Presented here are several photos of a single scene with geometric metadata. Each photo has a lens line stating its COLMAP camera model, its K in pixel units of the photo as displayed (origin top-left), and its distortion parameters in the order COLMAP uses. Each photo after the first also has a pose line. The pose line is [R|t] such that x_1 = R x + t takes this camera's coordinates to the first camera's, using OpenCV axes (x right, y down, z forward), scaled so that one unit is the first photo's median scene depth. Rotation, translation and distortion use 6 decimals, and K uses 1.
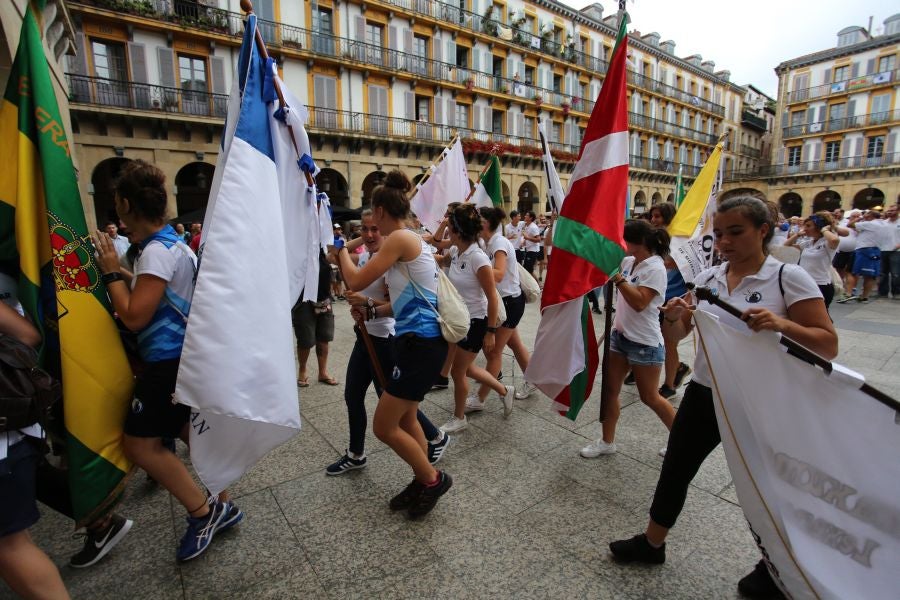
lens RADIAL K [[435.0, 0, 445.8], [0, 435.0, 295.2], [0, 0, 1]] dist [-0.052862, 0.021081]
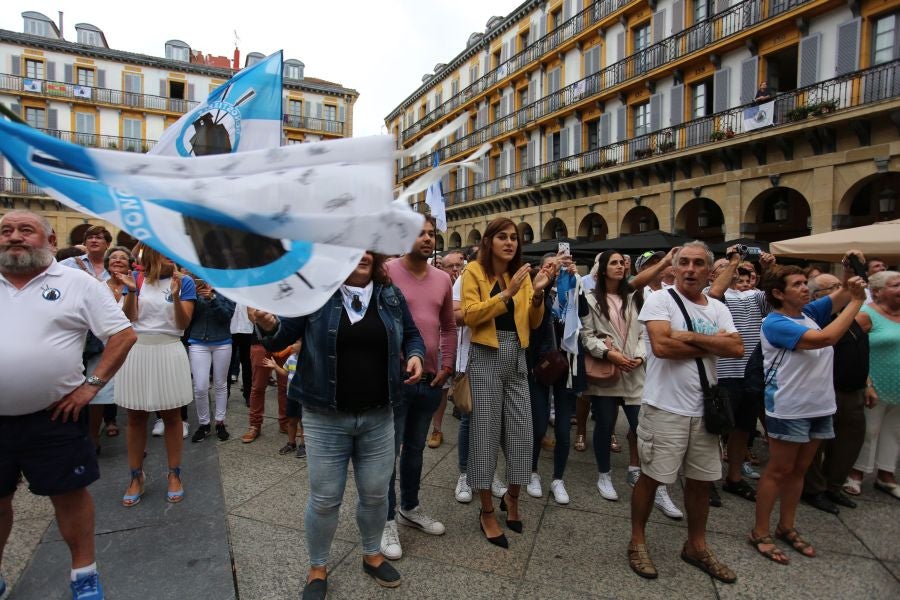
lens RADIAL K [[515.6, 0, 438.8], [0, 515.6, 297.6], [0, 0, 1]] dist [-0.052943, 0.037620]
pose [[0.181805, -0.026008, 0.982991, 0.177276], [0.129886, 0.991526, 0.002211, -0.031049], [-0.974719, 0.127275, 0.183643, 0.187062]]
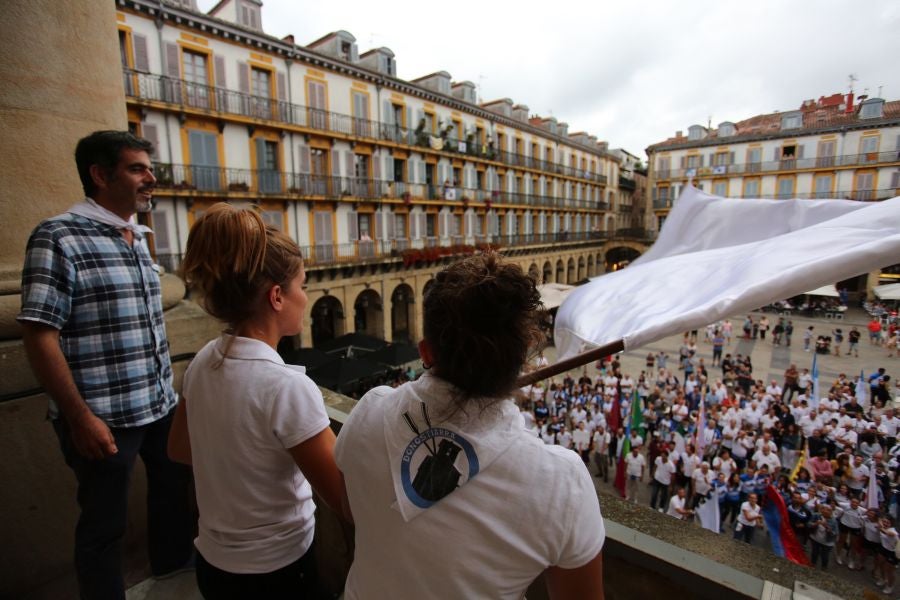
lens RADIAL K [[436.9, 0, 446.5], [0, 436.9, 291.2], [0, 0, 1]] dist [-0.064670, 0.027919]
pose [[0.966990, -0.040072, 0.251646, -0.085484], [0.044305, 0.998955, -0.011178, -0.170851], [-0.250935, 0.021958, 0.967755, -0.018682]]
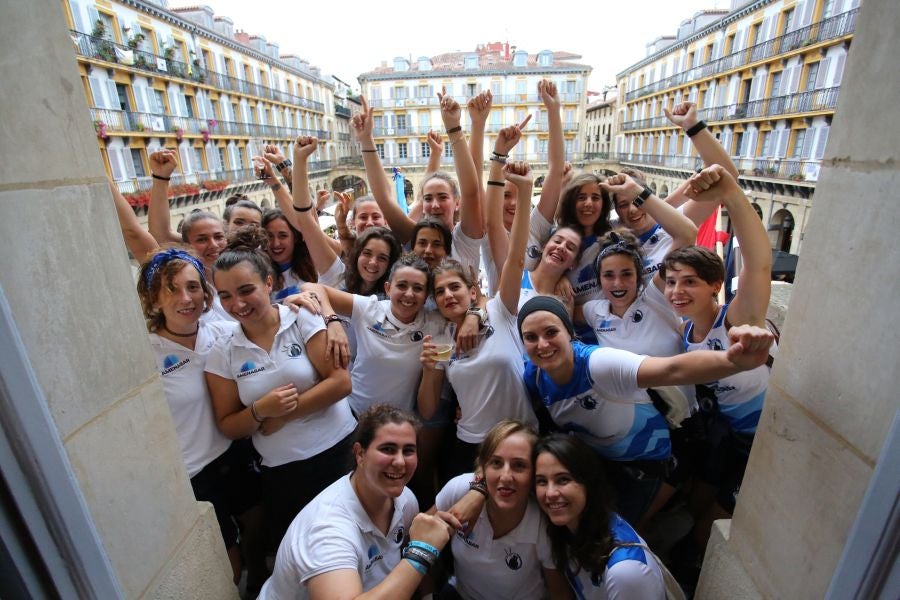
lens RADIAL K [[436.9, 0, 442.7], [0, 436.9, 295.5], [0, 0, 1]] dist [-0.064670, 0.027919]
pose [[0.641151, -0.249184, 0.725833, -0.129150], [0.136780, 0.967777, 0.211423, -0.178735], [-0.755127, -0.036274, 0.654574, -0.021290]]
